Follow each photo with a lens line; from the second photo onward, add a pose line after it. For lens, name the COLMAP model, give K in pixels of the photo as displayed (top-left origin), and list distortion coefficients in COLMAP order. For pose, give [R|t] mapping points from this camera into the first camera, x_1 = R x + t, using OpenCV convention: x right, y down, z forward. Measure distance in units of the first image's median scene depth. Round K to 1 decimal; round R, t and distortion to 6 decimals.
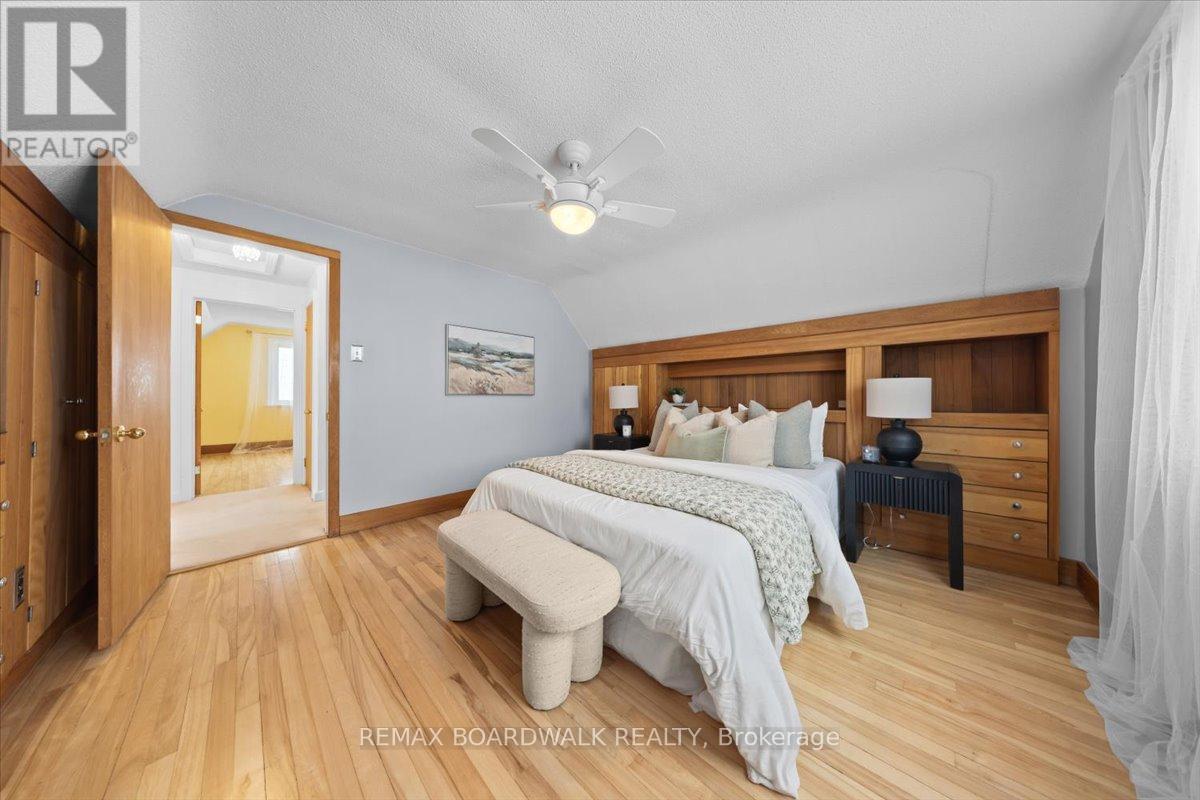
lens RADIAL K [[349.3, 0, 597.1], [0, 349.3, 393.6], [0, 0, 1]] dist [-0.000349, -0.000052]
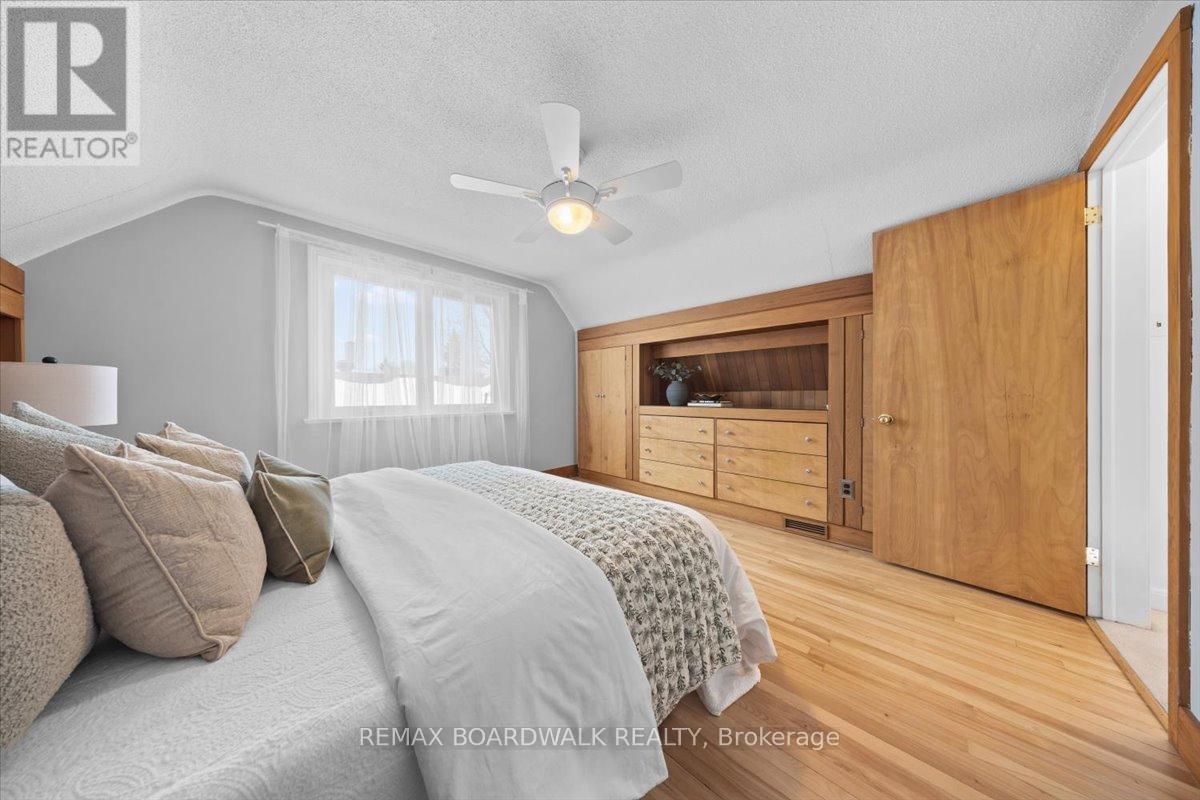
lens RADIAL K [[345.7, 0, 596.8], [0, 345.7, 399.2], [0, 0, 1]] dist [-0.005525, 0.000026]
pose [[-0.999966, 0.004320, -0.006981, -0.095454], [0.004334, 0.999989, -0.002031, 0.020269], [0.006972, -0.002062, -0.999974, 1.284936]]
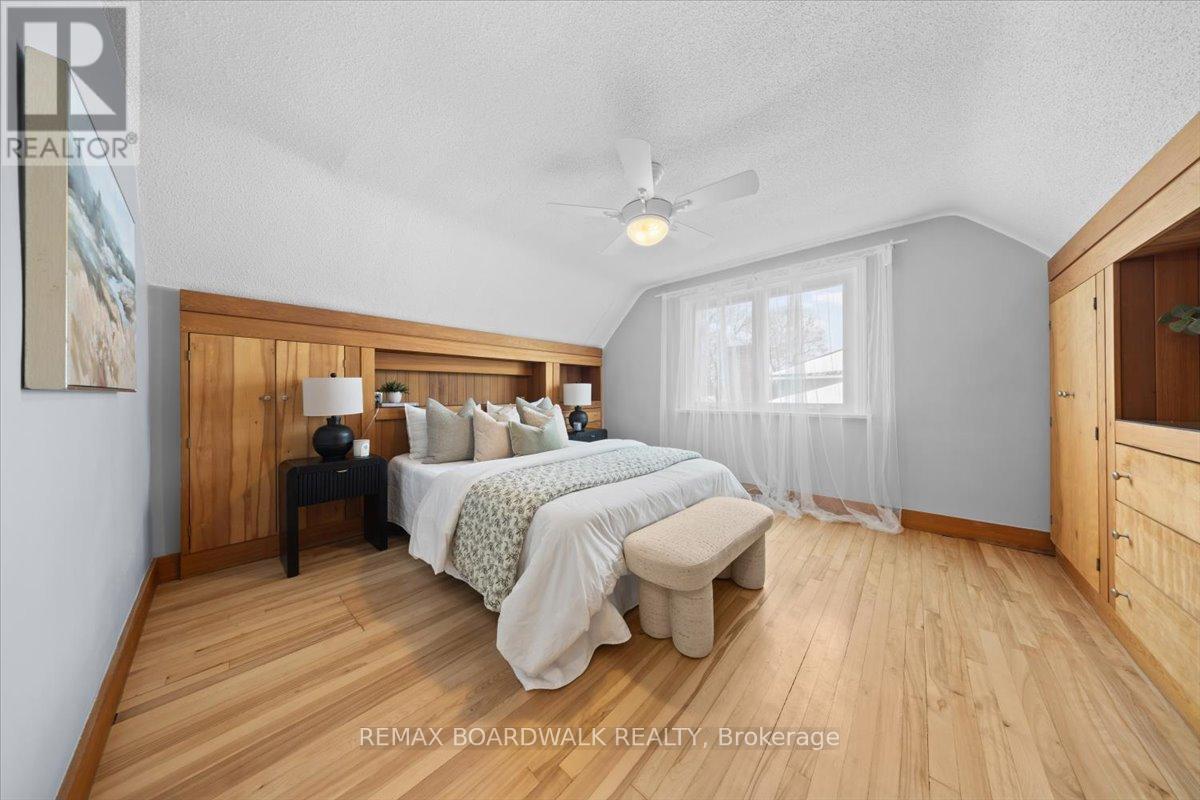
lens RADIAL K [[349.3, 0, 597.1], [0, 349.3, 393.6], [0, 0, 1]] dist [-0.000349, -0.000052]
pose [[-0.032739, 0.002064, 0.999462, -0.749035], [-0.003673, 0.999991, -0.002185, 0.008365], [-0.999457, -0.003743, -0.032731, 0.771355]]
